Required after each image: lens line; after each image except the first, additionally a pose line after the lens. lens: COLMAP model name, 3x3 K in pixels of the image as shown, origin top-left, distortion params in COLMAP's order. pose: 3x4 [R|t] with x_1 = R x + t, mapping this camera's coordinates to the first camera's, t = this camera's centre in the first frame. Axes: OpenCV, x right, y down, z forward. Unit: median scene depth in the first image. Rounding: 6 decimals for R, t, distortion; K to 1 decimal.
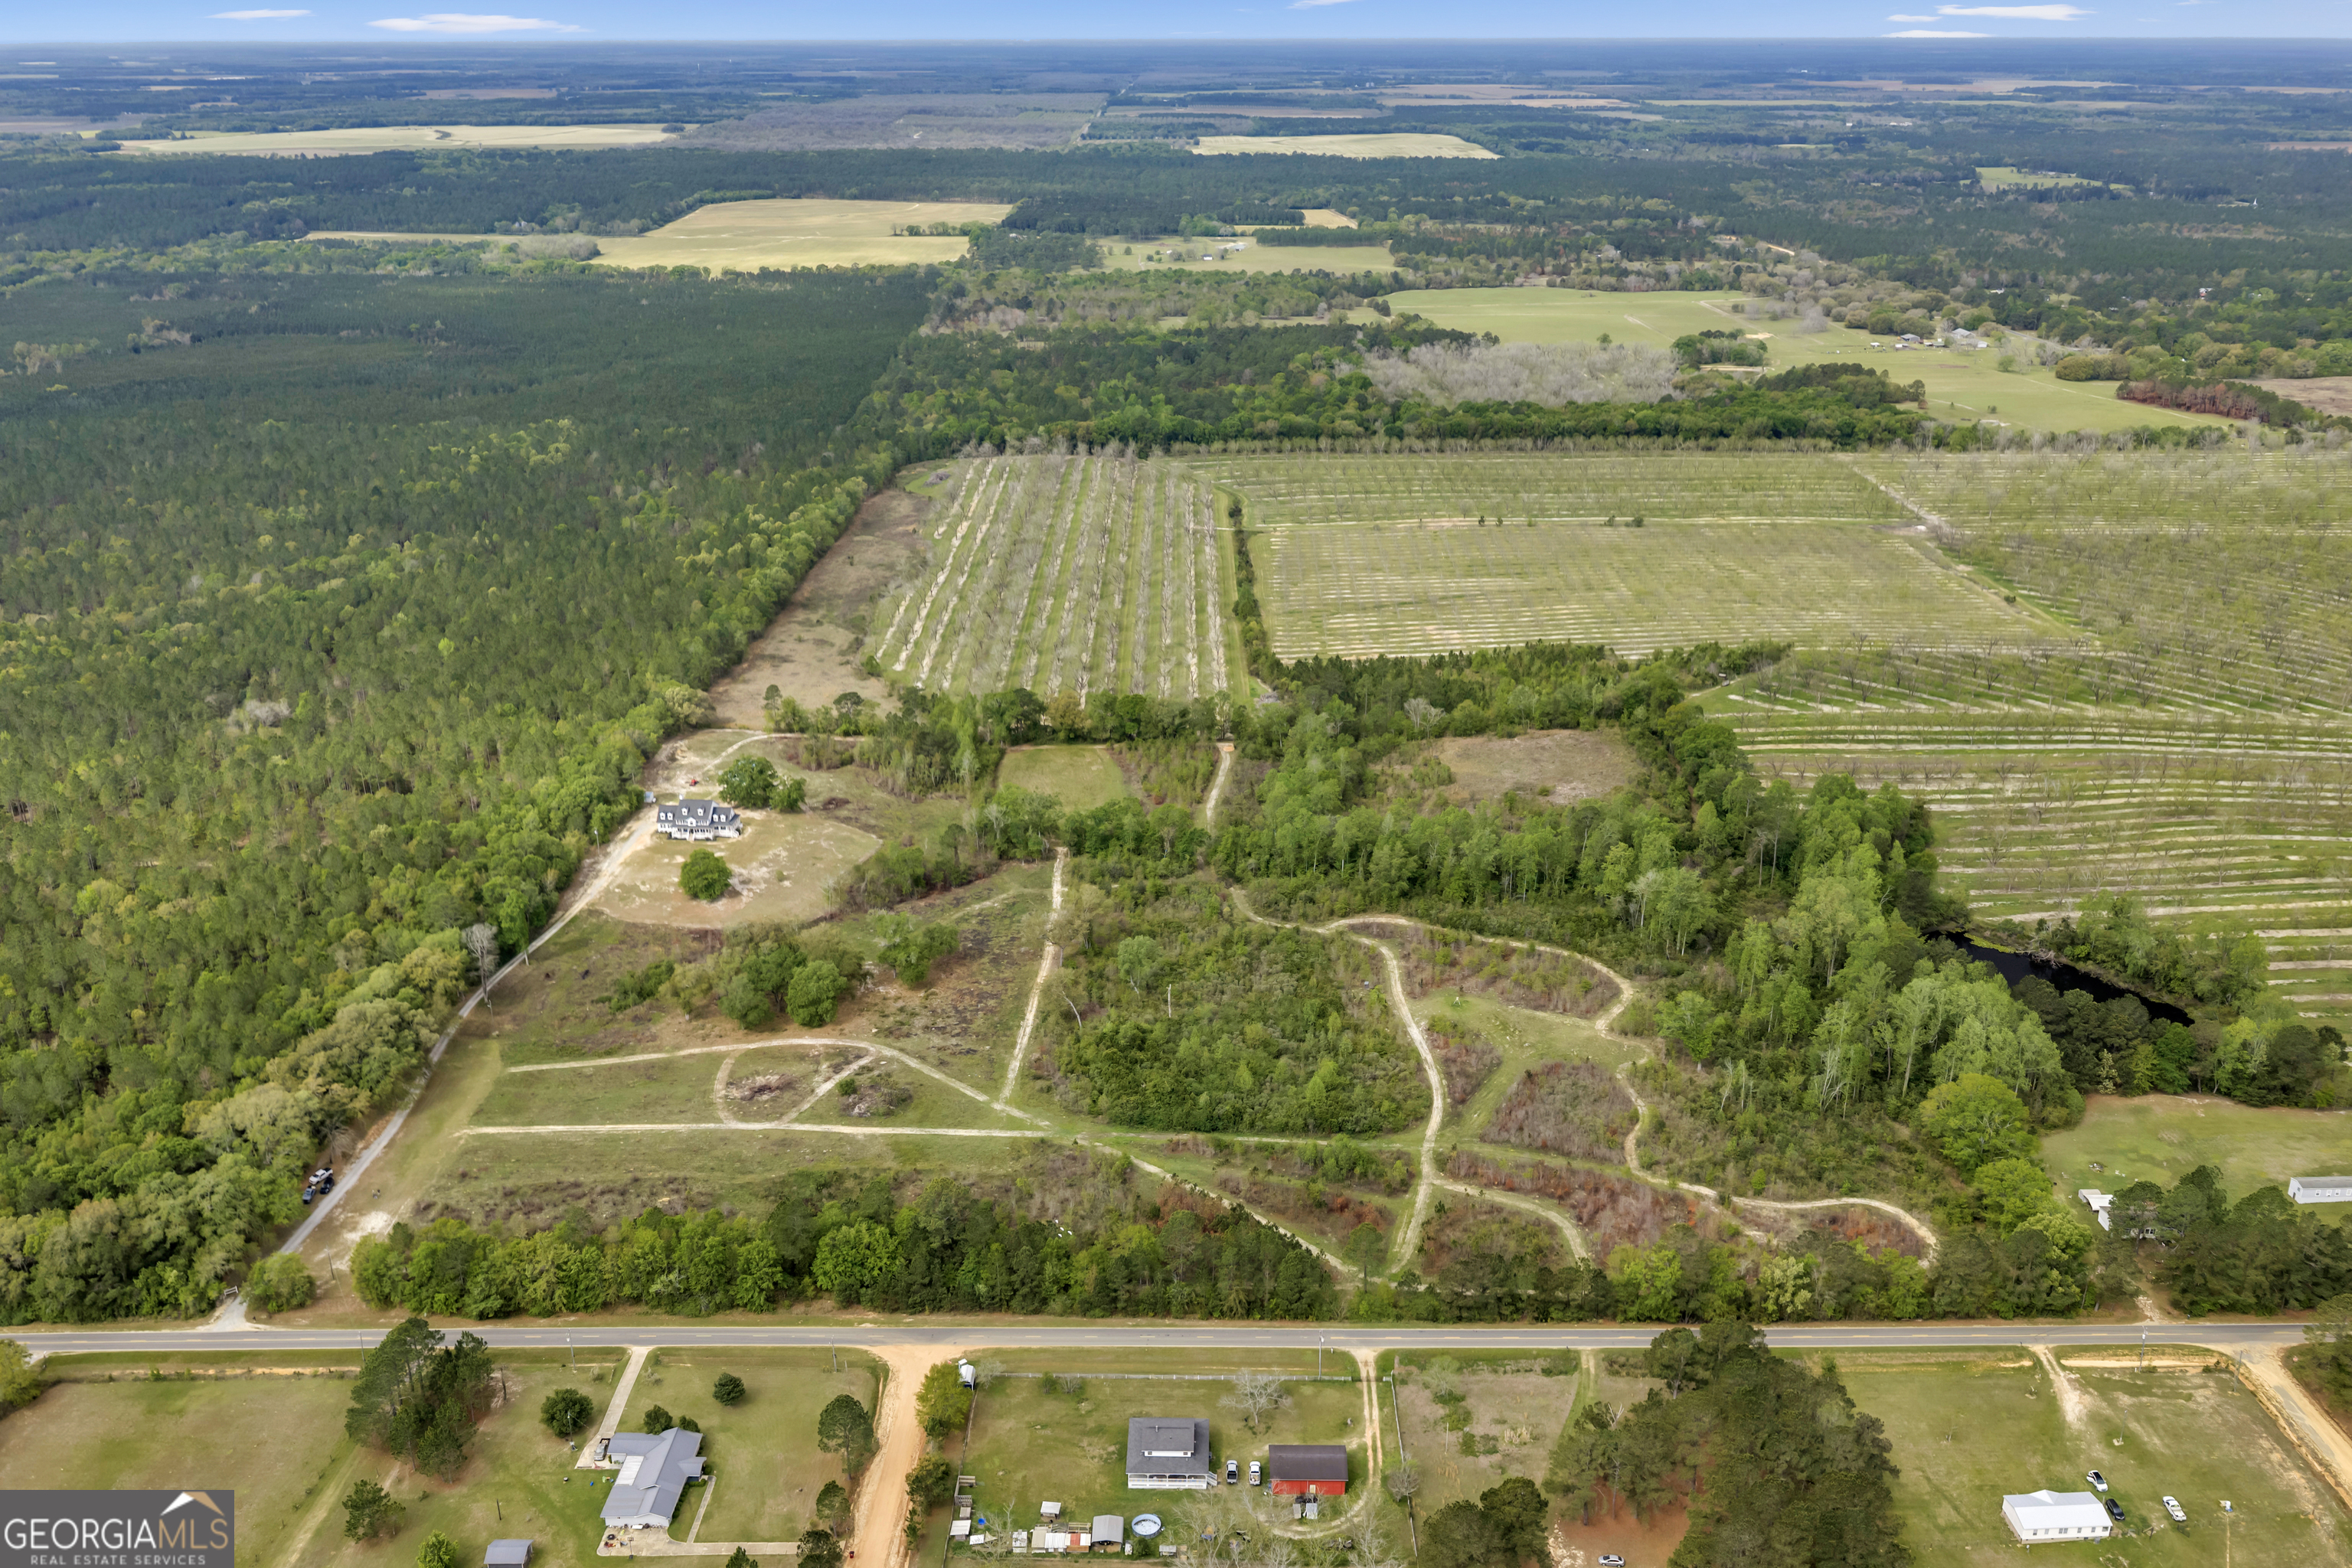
lens RADIAL K [[1943.9, 0, 1183.5], [0, 1943.9, 787.0], [0, 0, 1]] dist [0.024274, -0.040071]
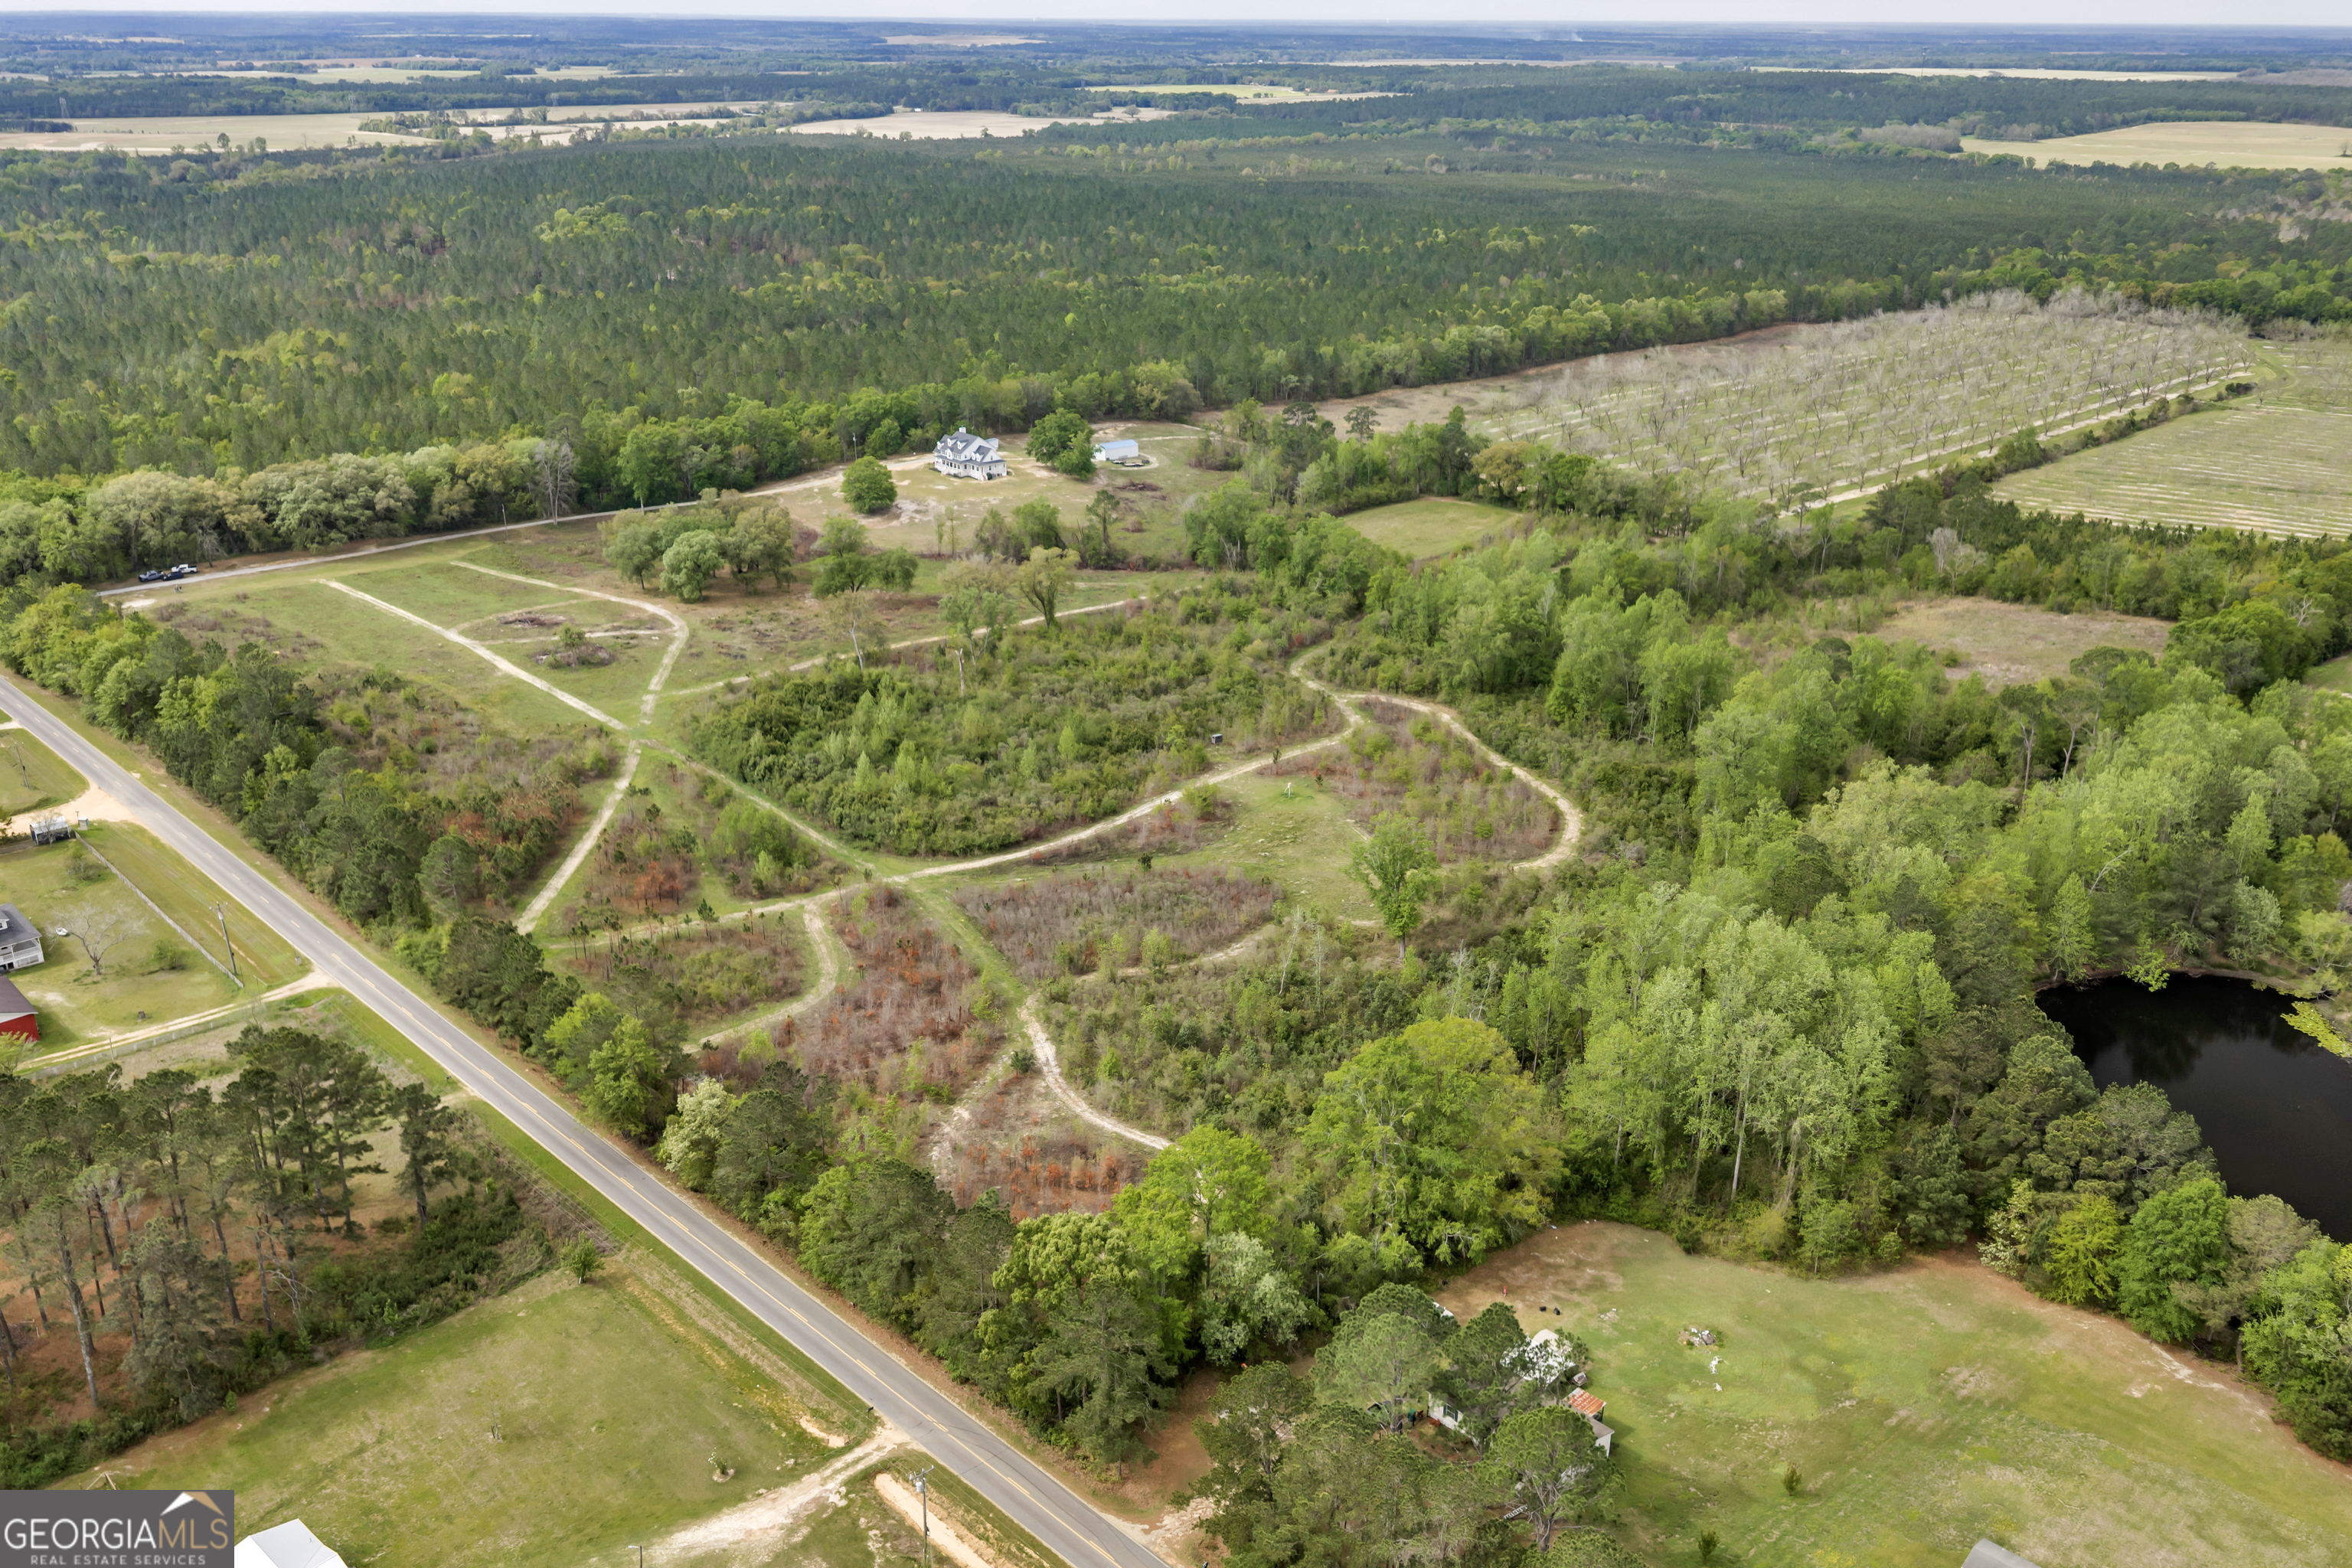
lens RADIAL K [[1943.9, 0, 1175.8], [0, 1943.9, 777.4], [0, 0, 1]] dist [0.024274, -0.040071]
pose [[0.705080, 0.264751, -0.657852, 0.595917], [-0.264265, 0.958967, 0.102698, 0.054112], [0.658047, 0.101437, 0.746113, 0.534745]]
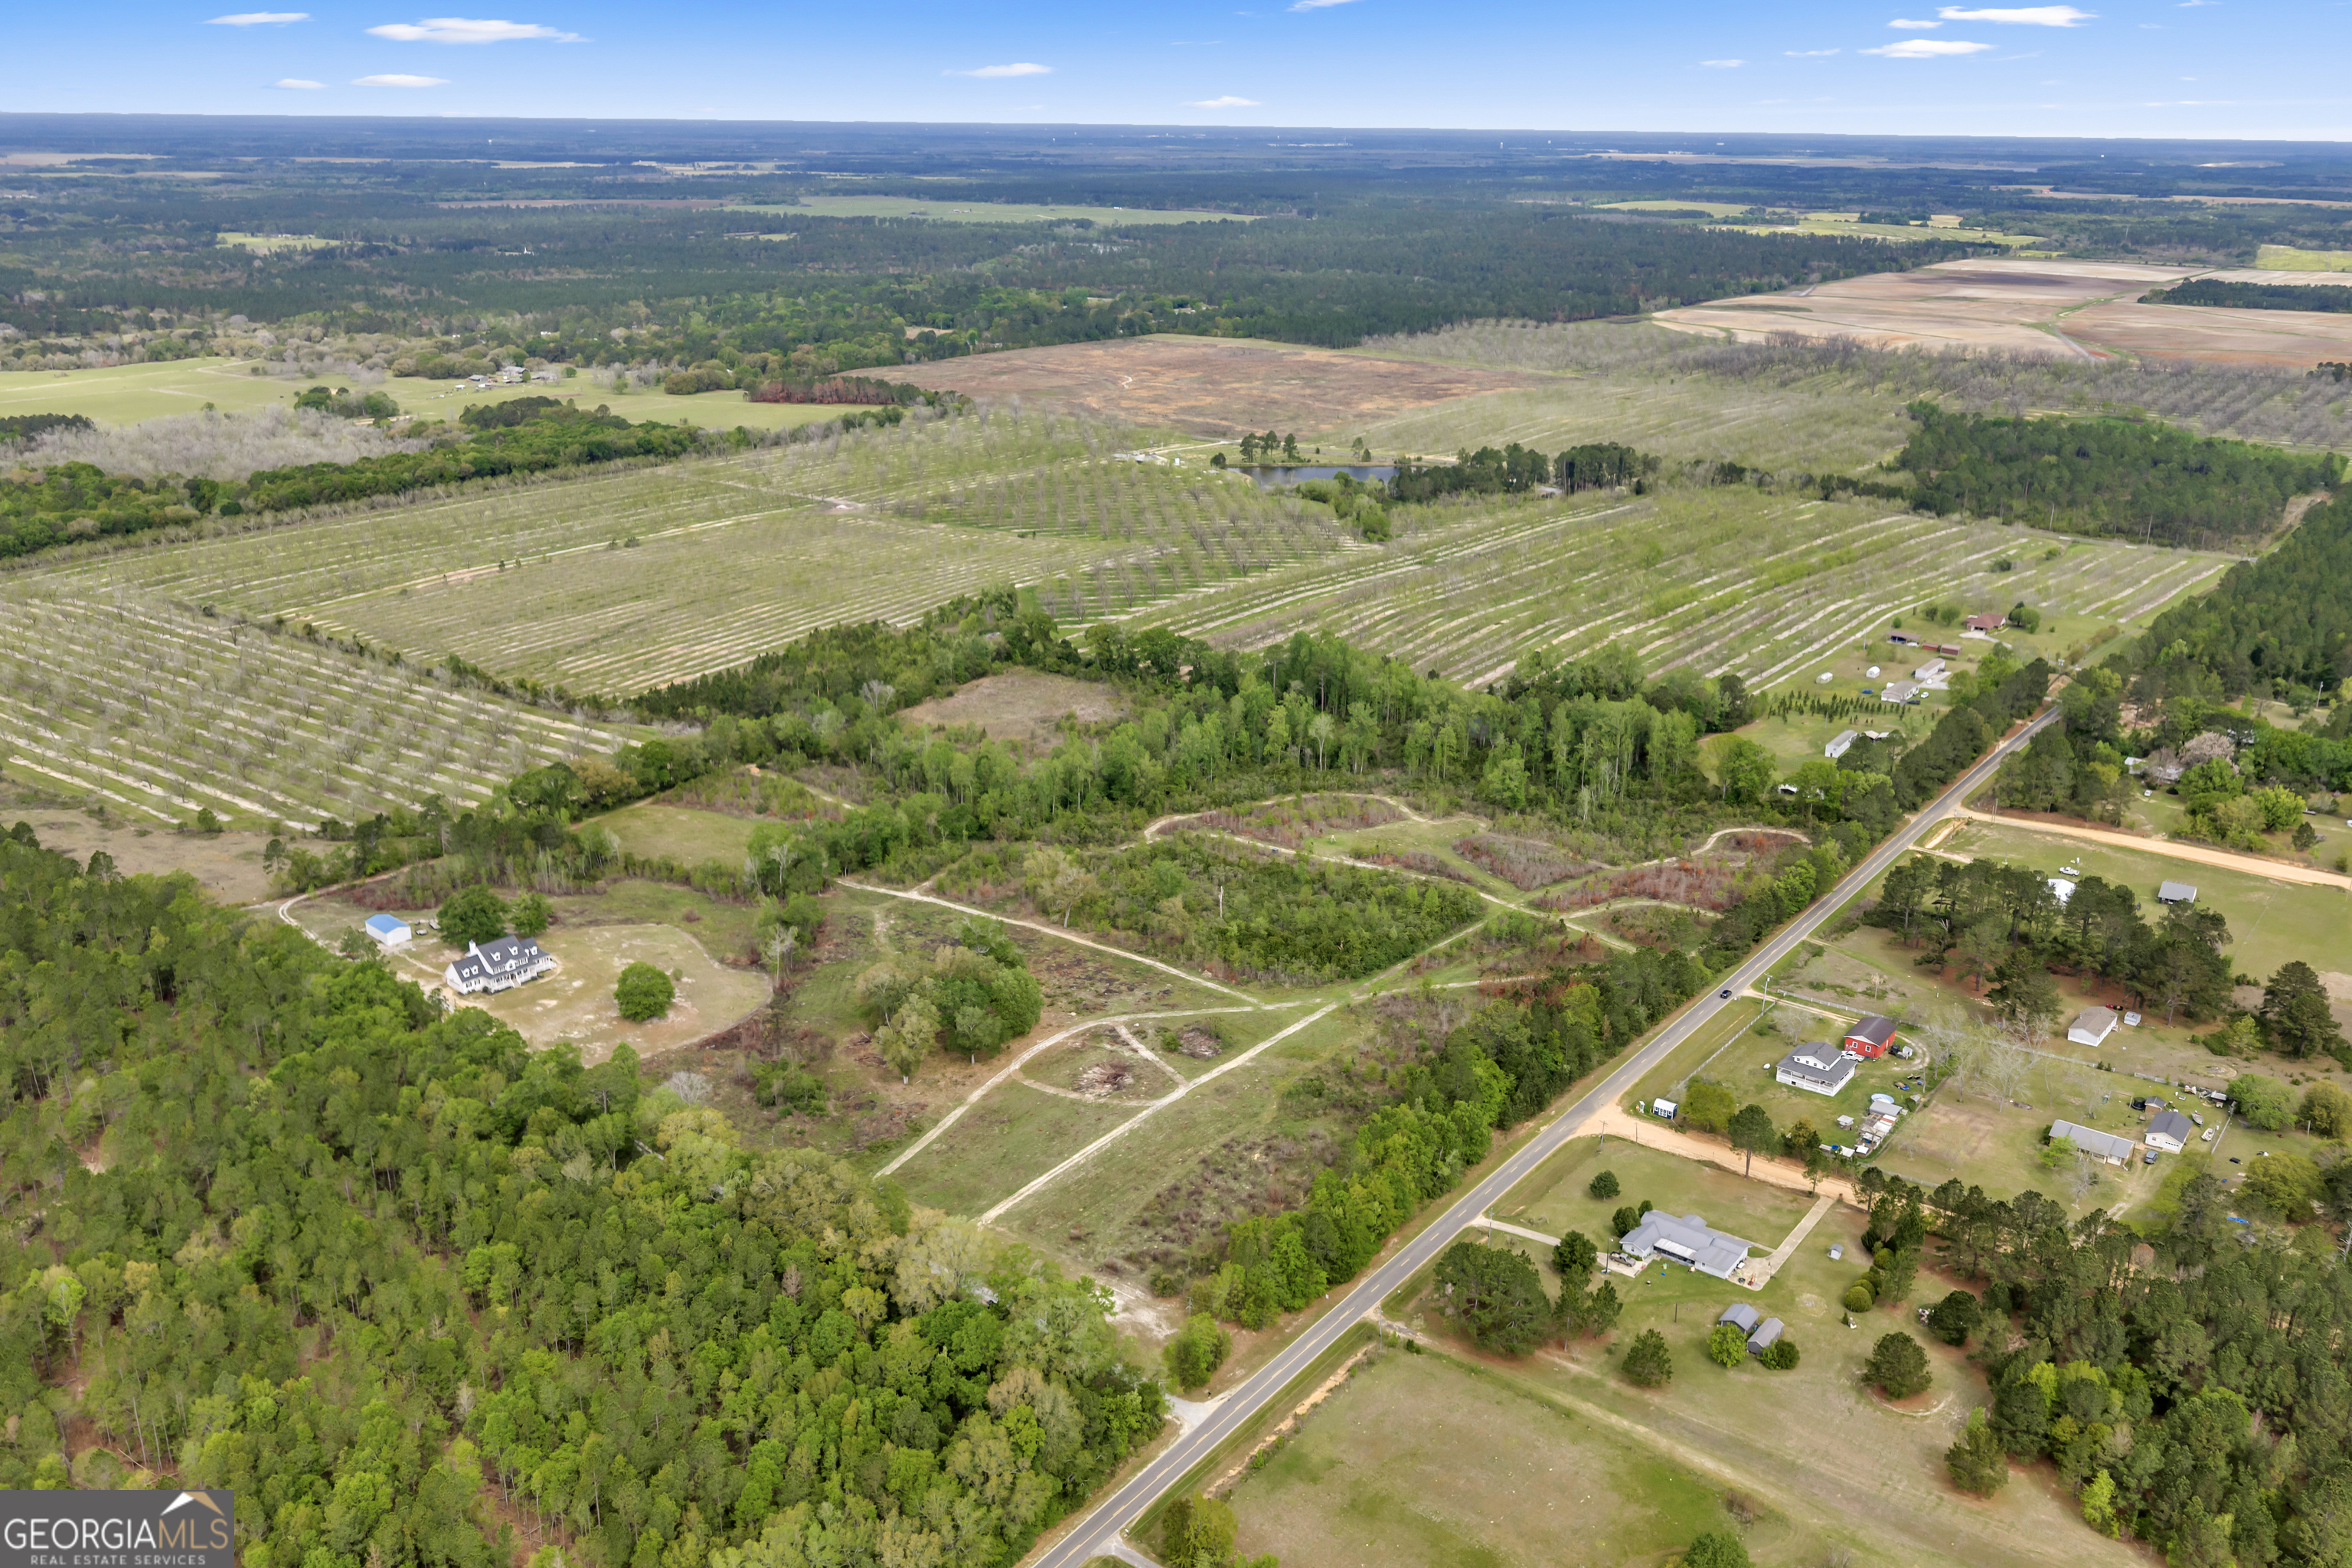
lens RADIAL K [[1943.9, 0, 1183.8], [0, 1943.9, 789.4], [0, 0, 1]] dist [0.024274, -0.040071]
pose [[0.598697, -0.256310, 0.758860, -0.900525], [0.282226, 0.954162, 0.099614, -0.071347], [-0.749607, 0.154532, 0.643591, 0.317802]]
